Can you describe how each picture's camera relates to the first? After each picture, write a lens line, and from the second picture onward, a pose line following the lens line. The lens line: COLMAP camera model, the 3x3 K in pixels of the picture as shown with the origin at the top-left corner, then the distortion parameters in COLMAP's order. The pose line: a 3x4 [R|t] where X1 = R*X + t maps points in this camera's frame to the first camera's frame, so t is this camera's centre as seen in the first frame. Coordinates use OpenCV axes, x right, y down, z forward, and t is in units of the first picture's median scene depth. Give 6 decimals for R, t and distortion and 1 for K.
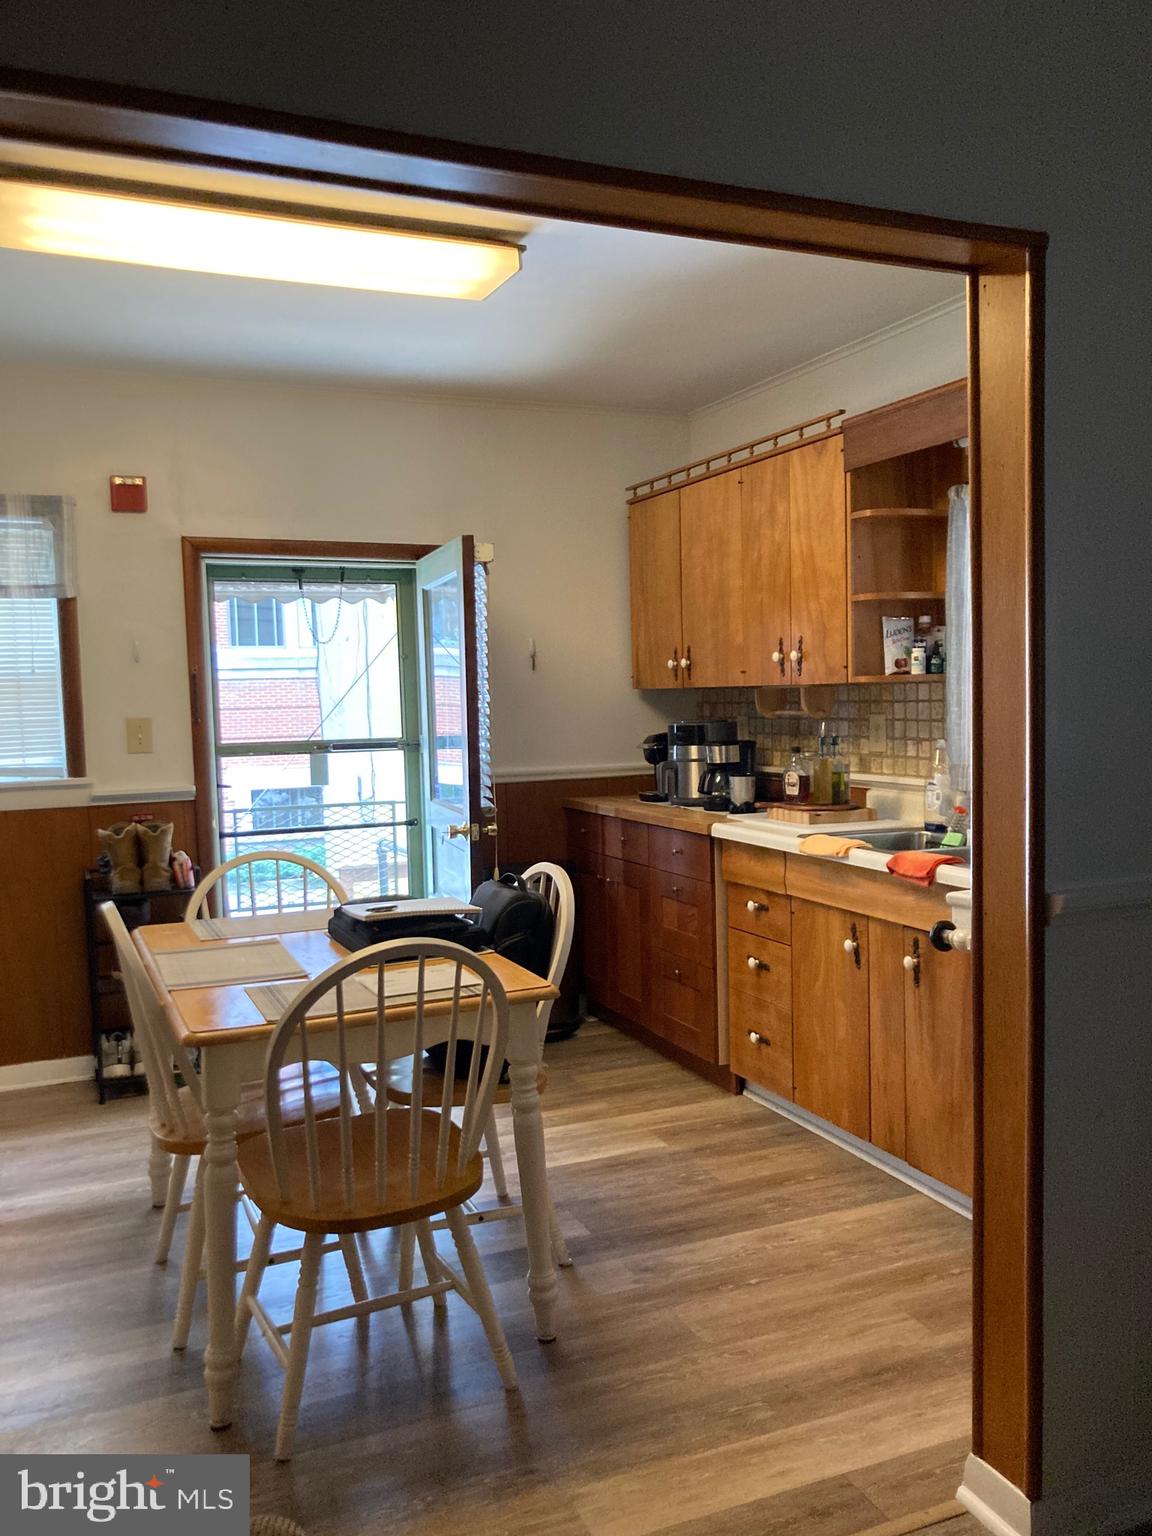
lens RADIAL K [[1234.3, 0, 576.0], [0, 1234.3, 768.0], [0, 0, 1]] dist [0.220337, -0.594986]
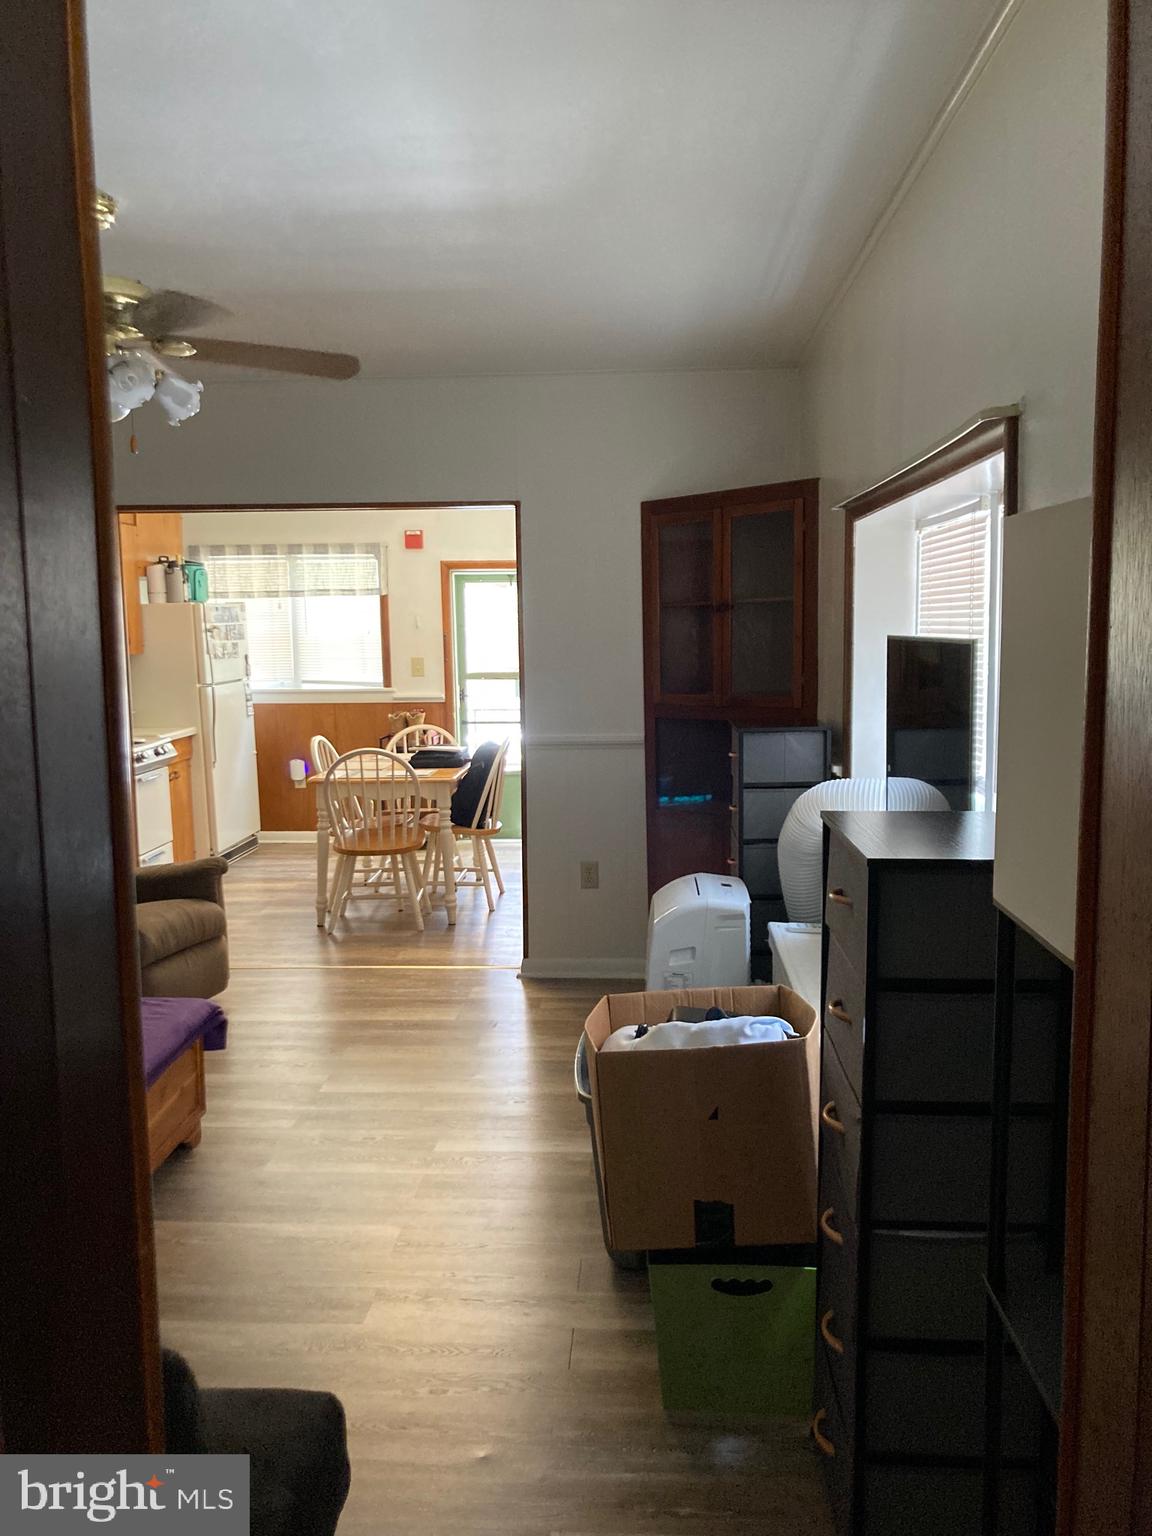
lens RADIAL K [[1234.3, 0, 576.0], [0, 1234.3, 768.0], [0, 0, 1]] dist [0.220337, -0.594986]
pose [[0.894419, 0.061476, -0.442984, 0.729735], [-0.035458, 0.997137, 0.066789, -0.007177], [0.445822, -0.044030, 0.894038, -0.600212]]
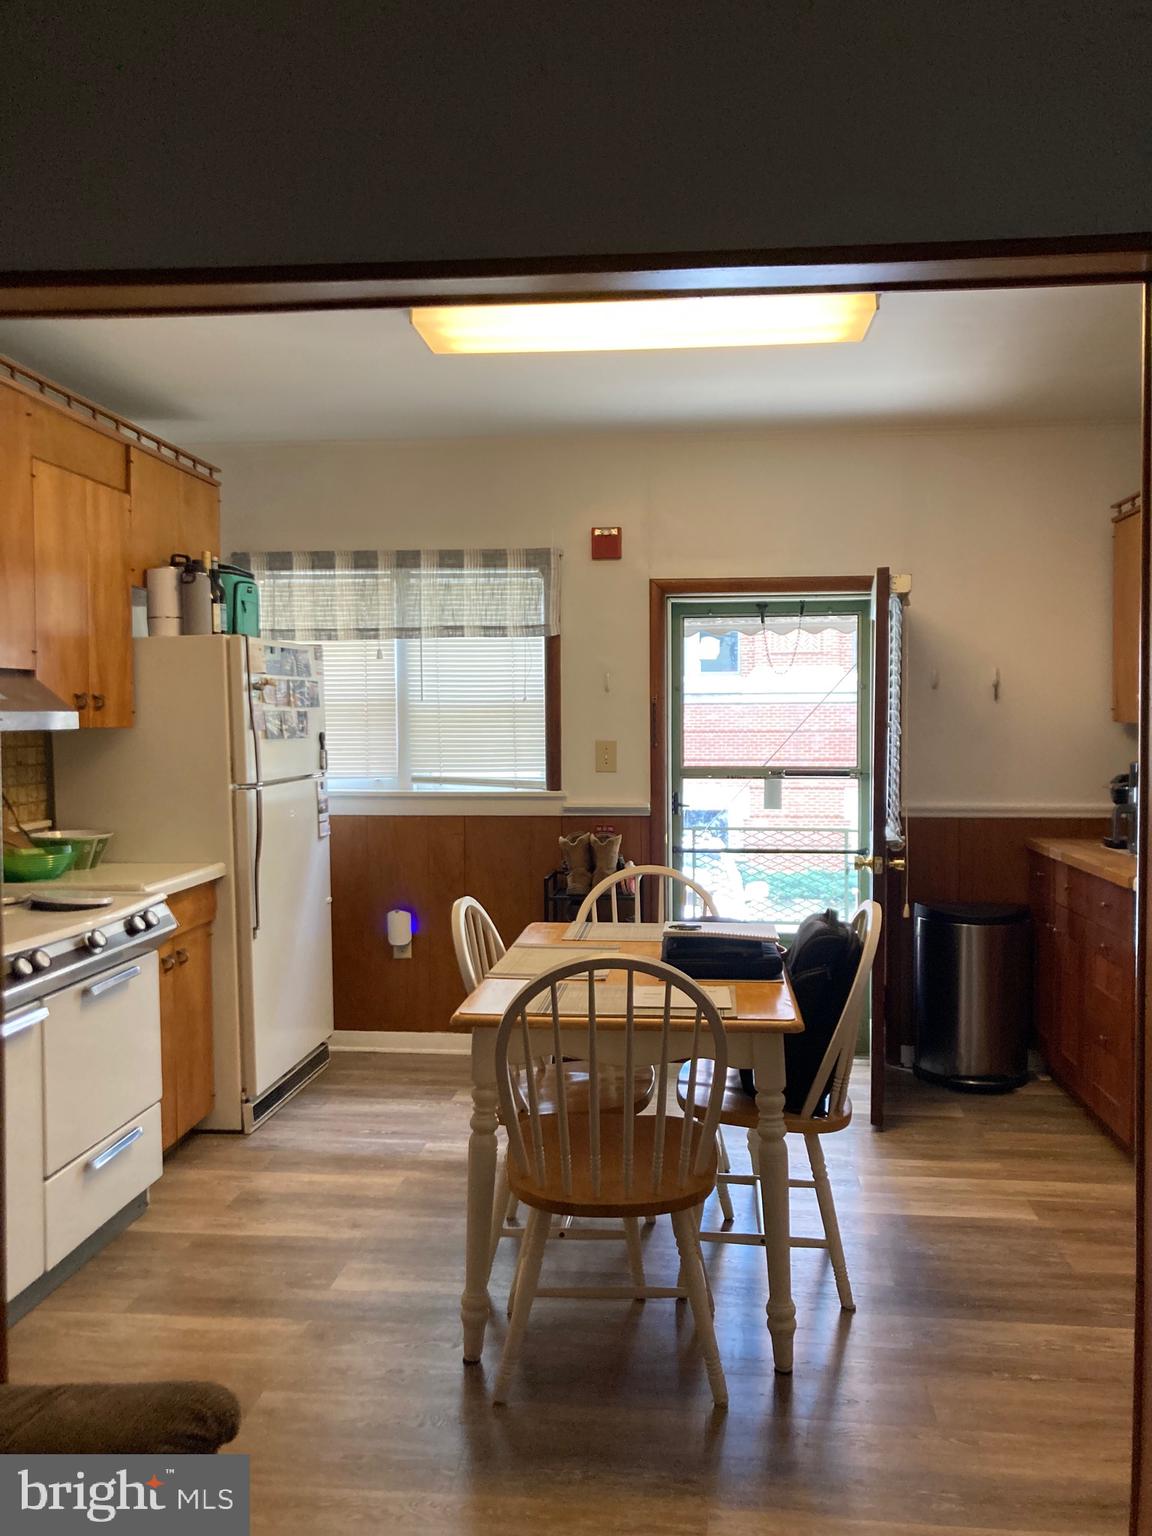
lens RADIAL K [[1237.7, 0, 625.9], [0, 1237.7, 765.4], [0, 0, 1]] dist [0.109885, -0.087216]
pose [[0.886980, 0.038797, -0.460176, 0.185077], [-0.048162, 0.998802, -0.008624, -0.009218], [0.459290, 0.029812, 0.887786, 0.019483]]
